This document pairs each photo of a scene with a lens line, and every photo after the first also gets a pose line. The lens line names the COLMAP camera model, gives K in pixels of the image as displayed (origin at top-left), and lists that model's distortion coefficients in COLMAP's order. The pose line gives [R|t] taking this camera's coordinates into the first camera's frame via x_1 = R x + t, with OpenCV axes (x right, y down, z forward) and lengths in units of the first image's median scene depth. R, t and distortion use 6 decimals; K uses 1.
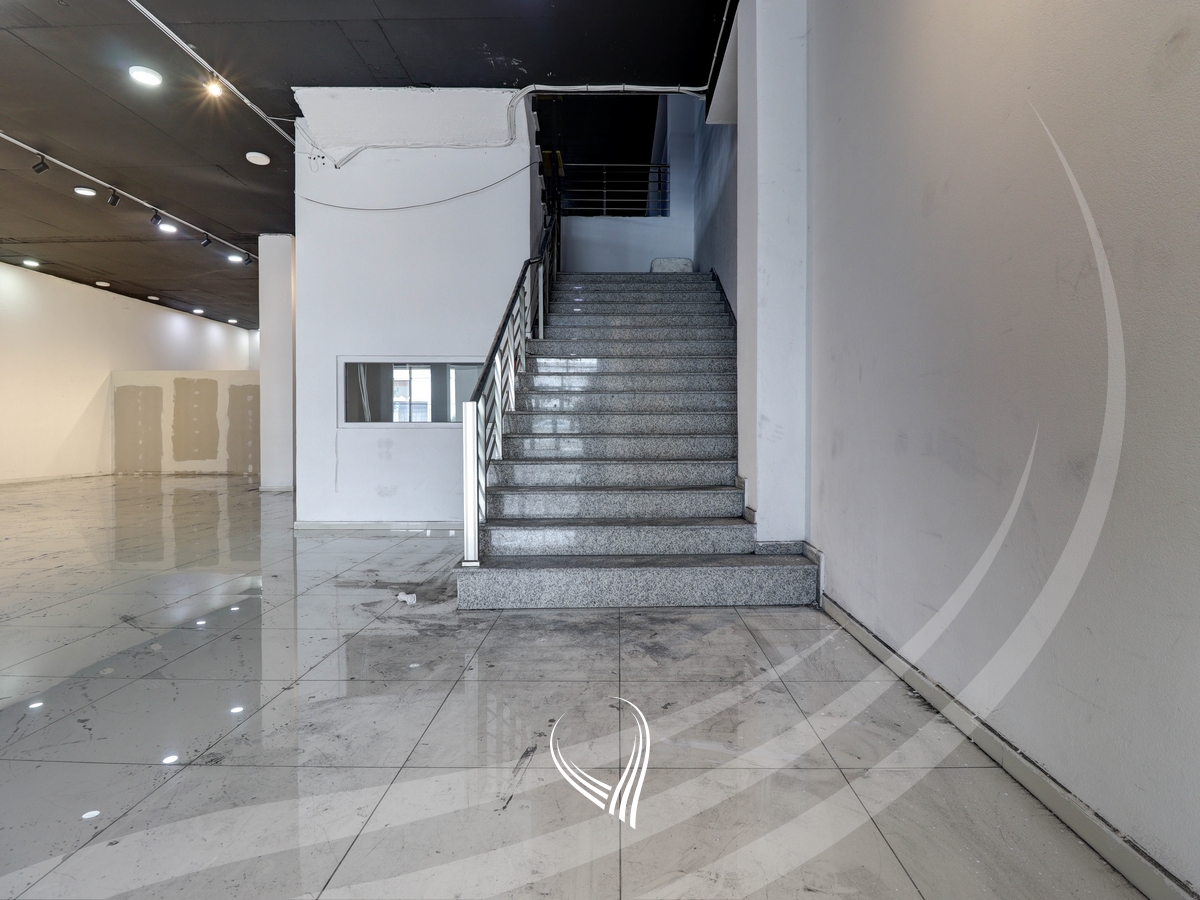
lens RADIAL K [[662.7, 0, 602.8], [0, 662.7, 444.3], [0, 0, 1]] dist [0.000758, 0.001666]
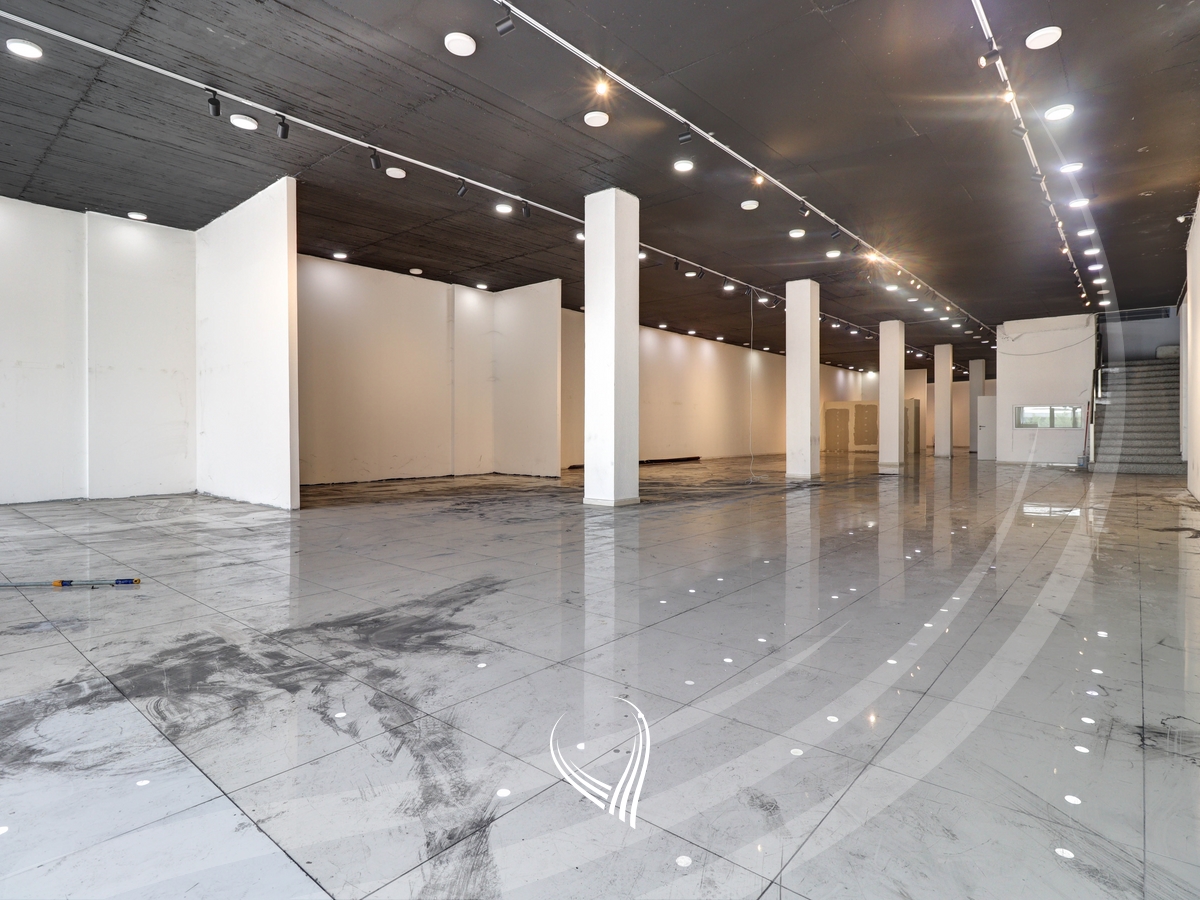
lens RADIAL K [[662.7, 0, 603.2], [0, 662.7, 438.3], [0, 0, 1]] dist [0.000758, 0.001666]
pose [[0.796836, 0.009886, -0.604115, -0.031748], [-0.015074, 0.999880, -0.003521, 0.023212], [0.604008, 0.011912, 0.796889, -1.092942]]
